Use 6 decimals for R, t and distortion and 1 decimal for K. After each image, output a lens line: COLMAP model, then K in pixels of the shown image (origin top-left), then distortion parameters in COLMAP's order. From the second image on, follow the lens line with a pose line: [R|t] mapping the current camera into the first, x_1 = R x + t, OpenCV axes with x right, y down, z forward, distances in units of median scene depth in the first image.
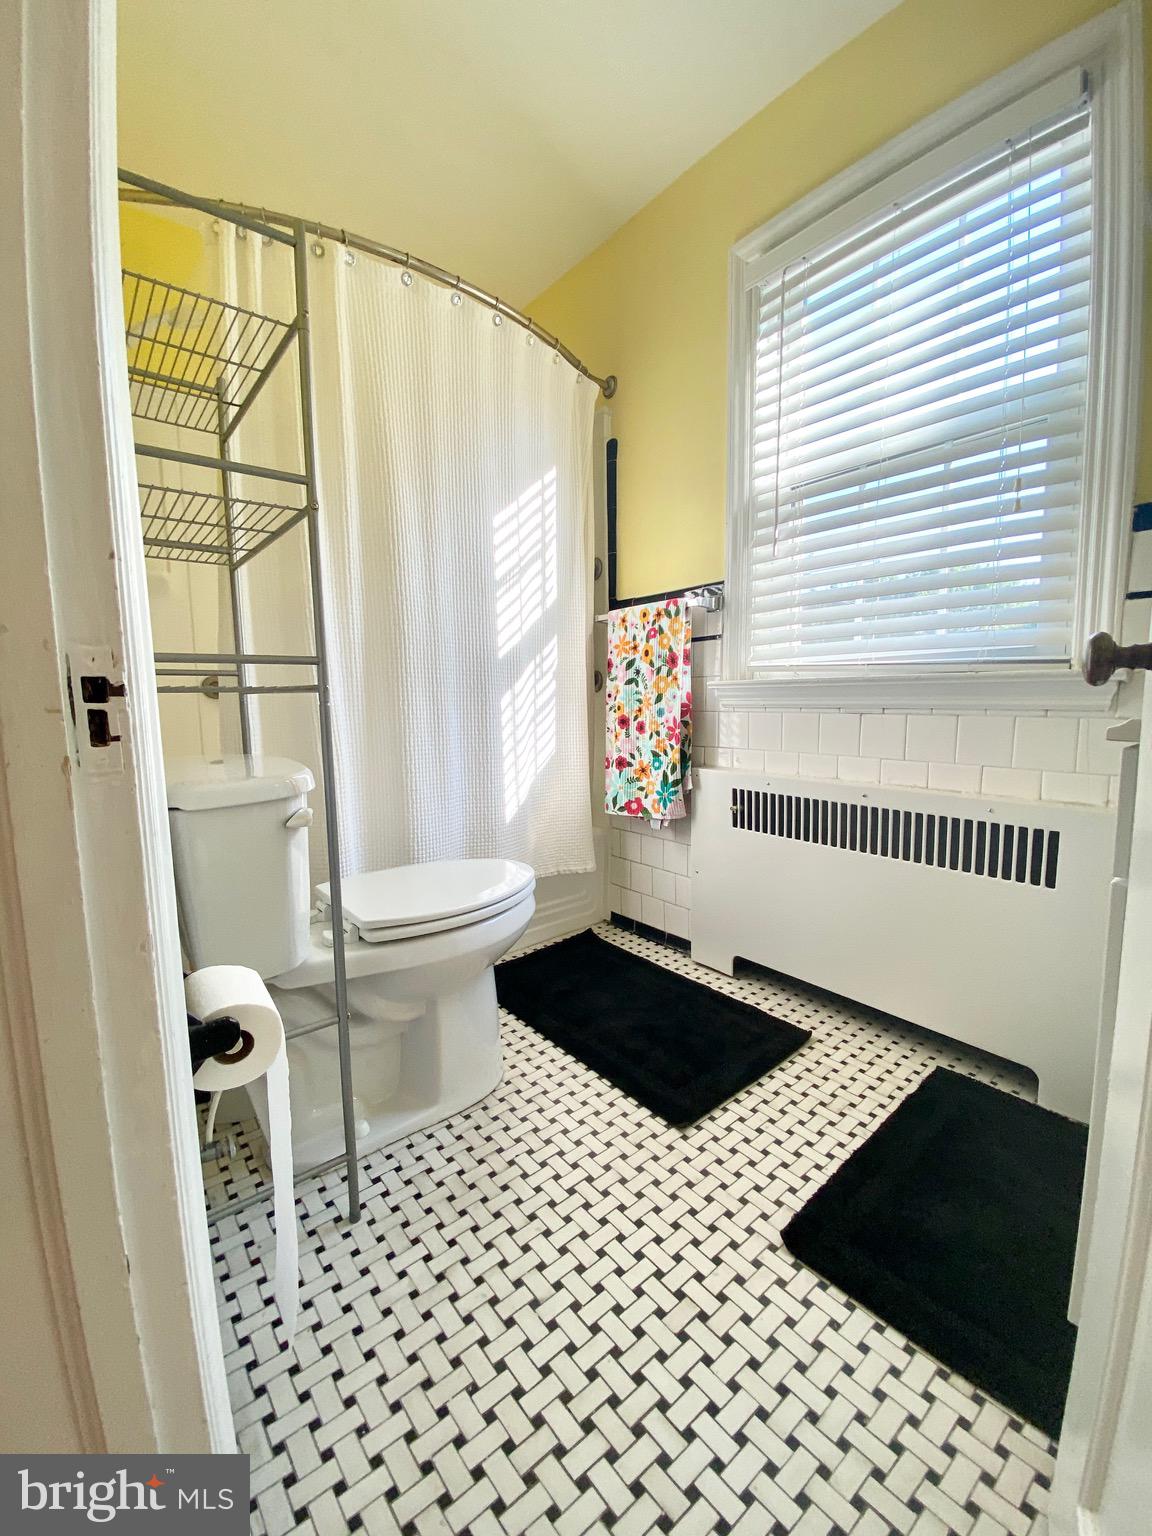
lens RADIAL K [[640.3, 0, 563.7], [0, 640.3, 762.1], [0, 0, 1]] dist [-0.017427, -0.000887]
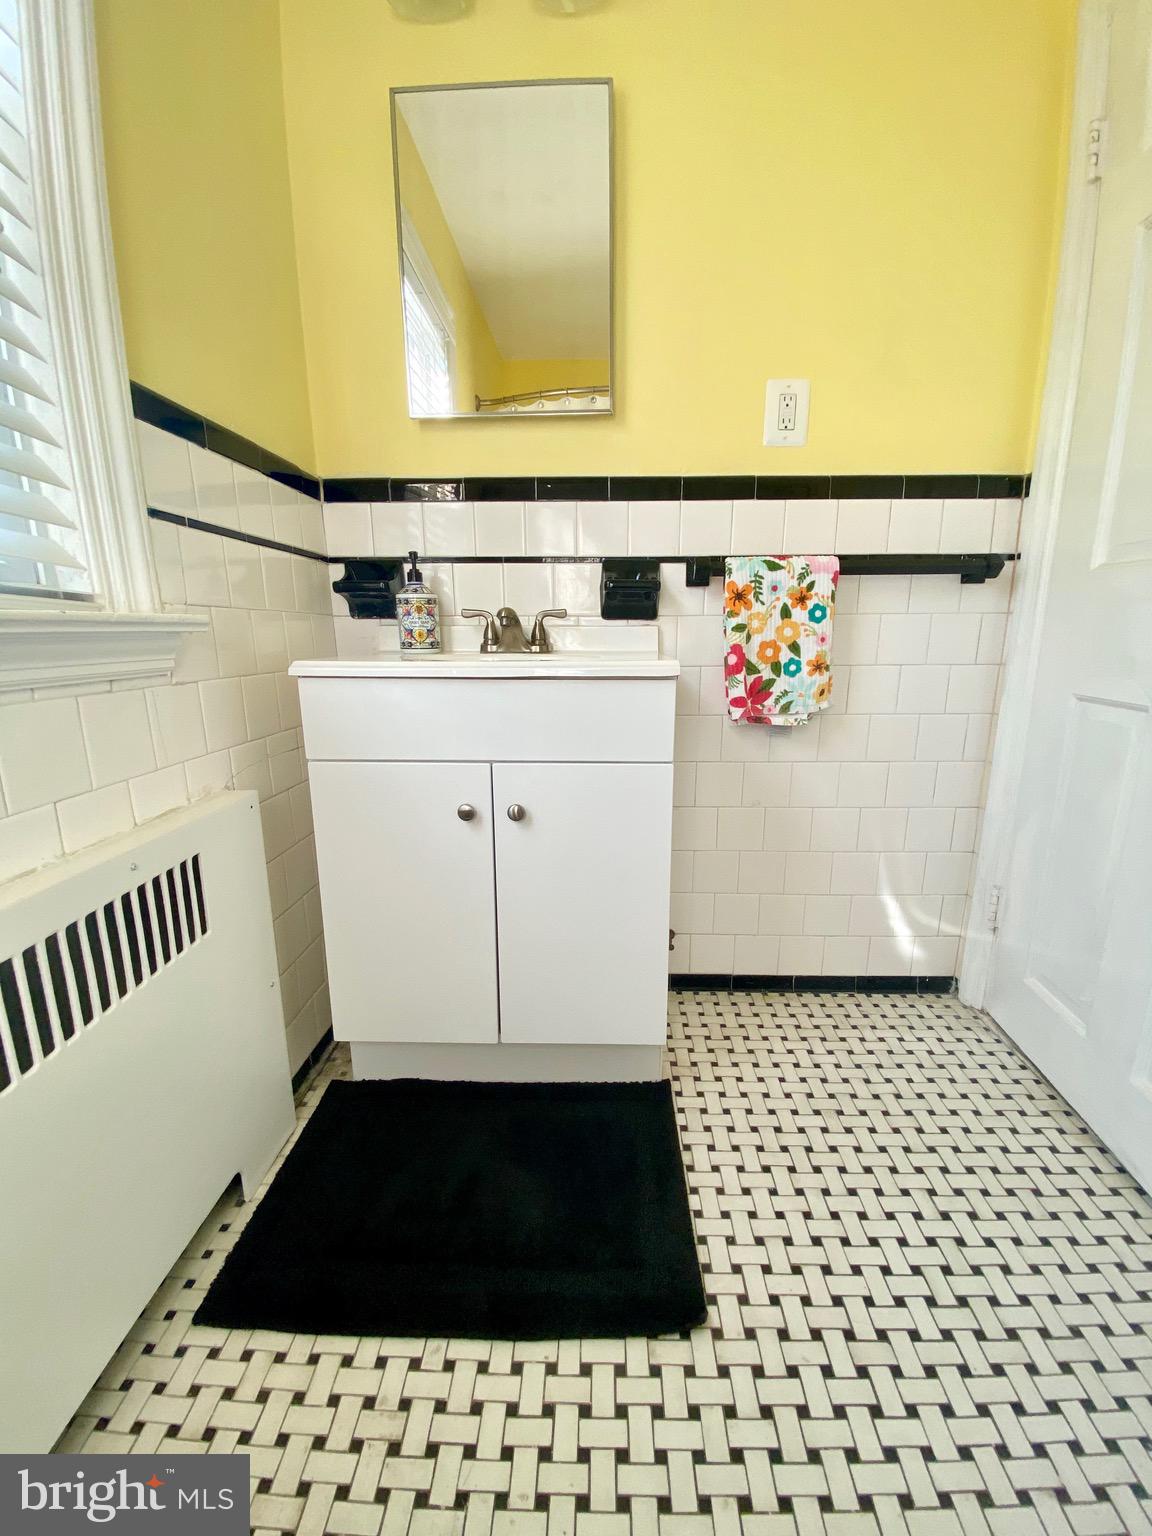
lens RADIAL K [[620.6, 0, 587.5], [0, 620.6, 755.2], [0, 0, 1]] dist [0.009037, -0.015681]
pose [[-0.773662, -0.117077, 0.622687, 0.050728], [0.078213, 0.957616, 0.277227, -0.182025], [-0.628752, 0.263182, -0.731714, 1.487919]]
